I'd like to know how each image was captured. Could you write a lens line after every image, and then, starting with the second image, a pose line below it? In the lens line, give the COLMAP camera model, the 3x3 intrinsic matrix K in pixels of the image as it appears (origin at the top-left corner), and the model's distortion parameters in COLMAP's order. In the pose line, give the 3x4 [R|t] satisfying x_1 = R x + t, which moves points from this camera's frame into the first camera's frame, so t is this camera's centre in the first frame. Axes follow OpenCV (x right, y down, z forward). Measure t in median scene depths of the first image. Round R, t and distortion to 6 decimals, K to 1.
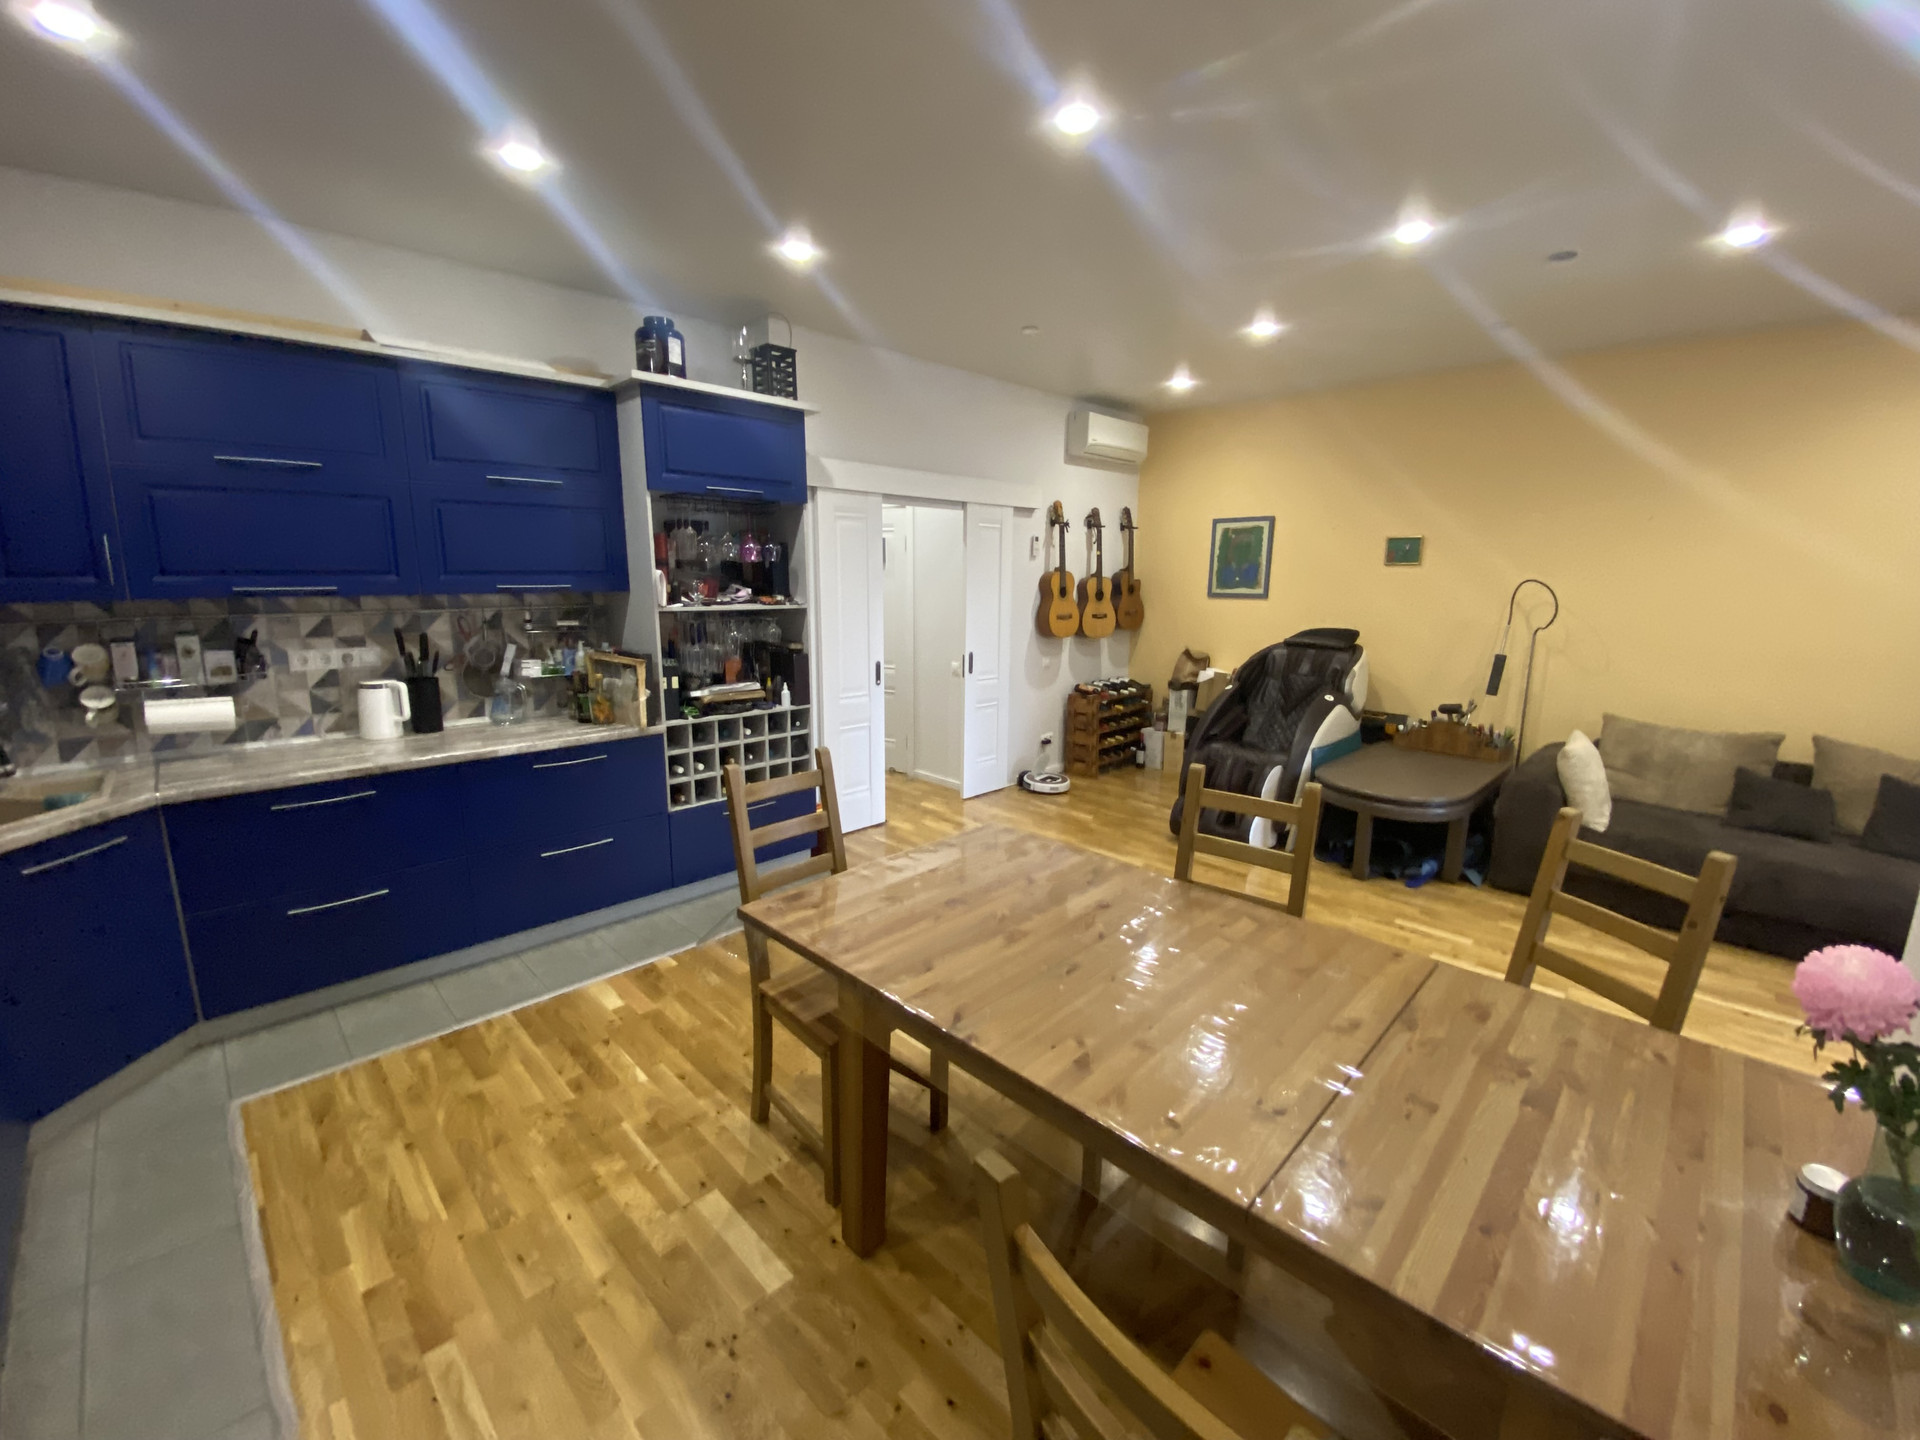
lens RADIAL K [[785.2, 0, 968.3], [0, 785.2, 722.8], [0, 0, 1]] dist [0.002602, -0.012299]
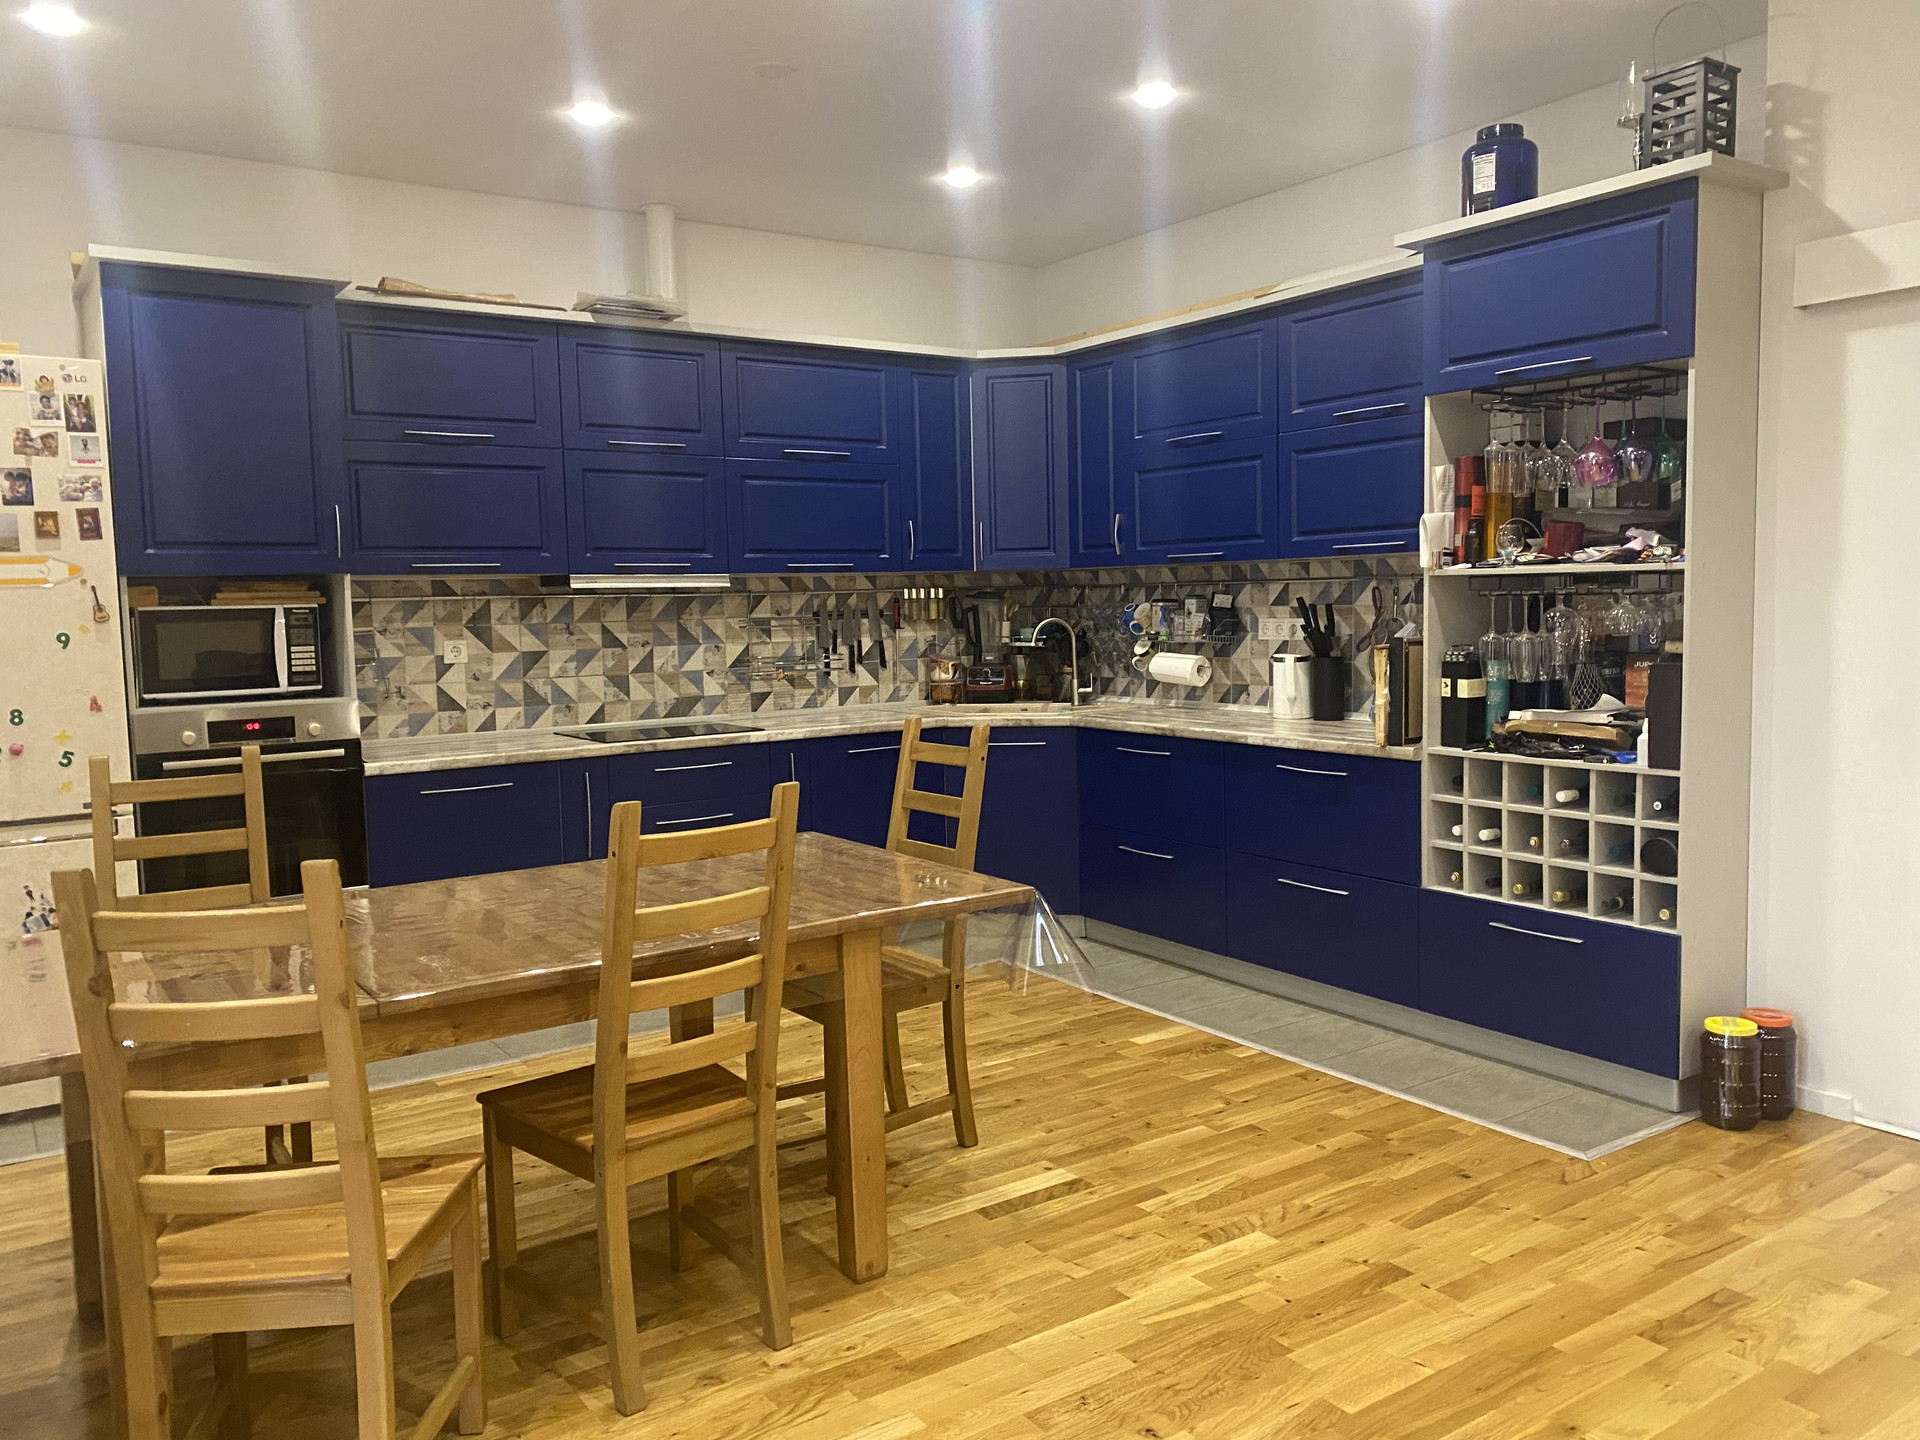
lens RADIAL K [[1454.2, 0, 970.7], [0, 1454.2, 717.3], [0, 0, 1]] dist [0.006274, -0.002212]
pose [[-0.207779, 0.074201, -0.975358, 0.874173], [-0.166211, 0.979940, 0.109957, -0.094556], [0.963951, 0.184962, -0.191278, 0.869984]]
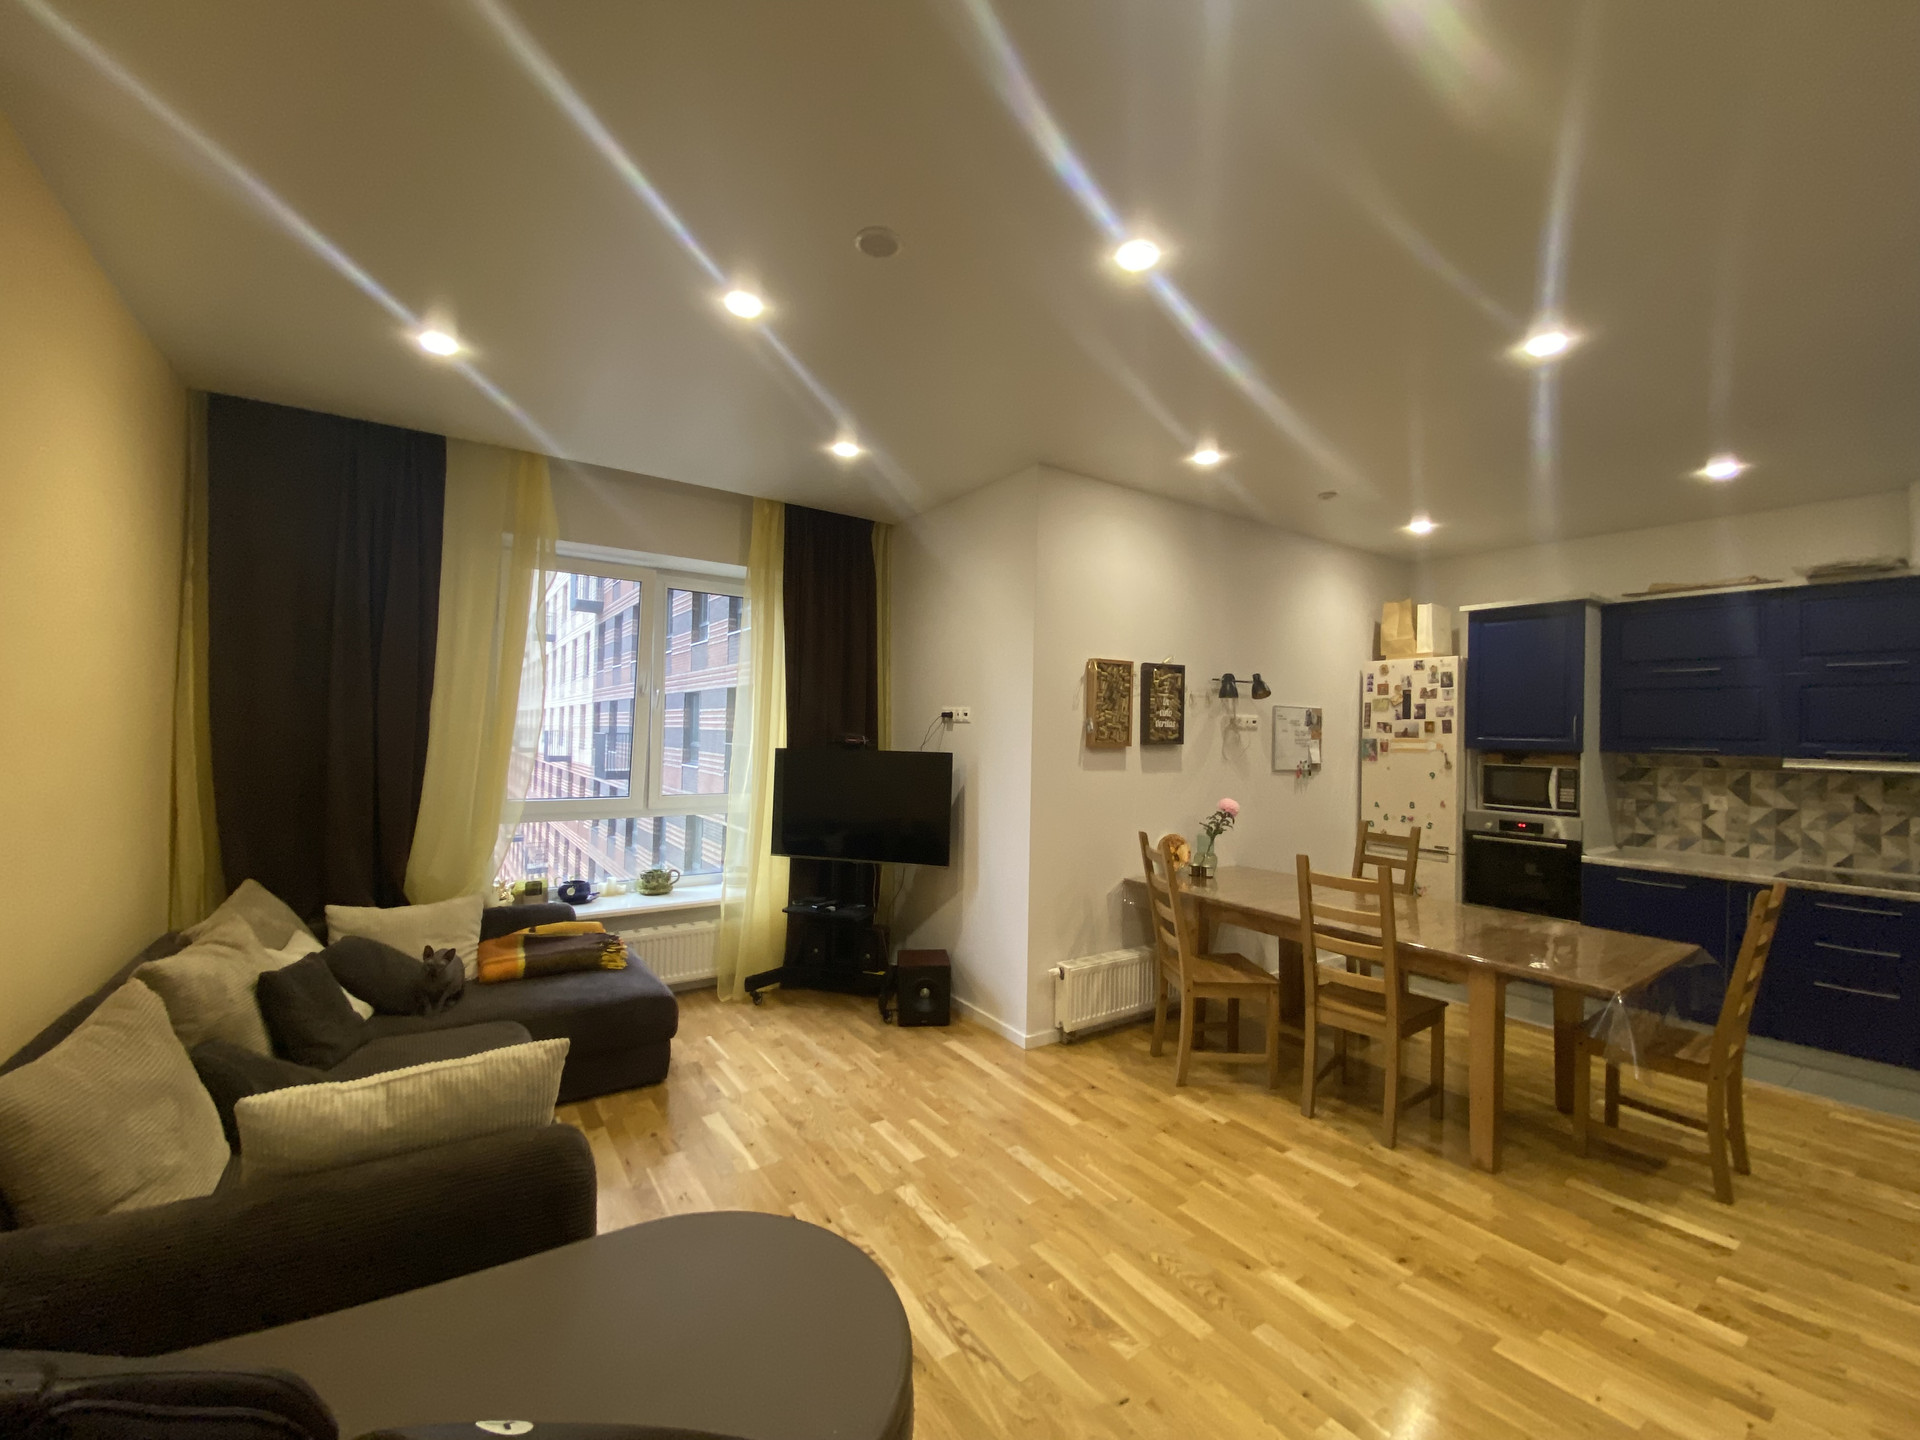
lens RADIAL K [[785.2, 0, 963.3], [0, 785.2, 707.6], [0, 0, 1]] dist [0.002602, -0.012299]
pose [[-0.976251, -0.030262, 0.214518, 0.440308], [0.003735, 0.987698, 0.156329, -0.265739], [-0.216609, 0.153418, -0.964128, 1.530615]]
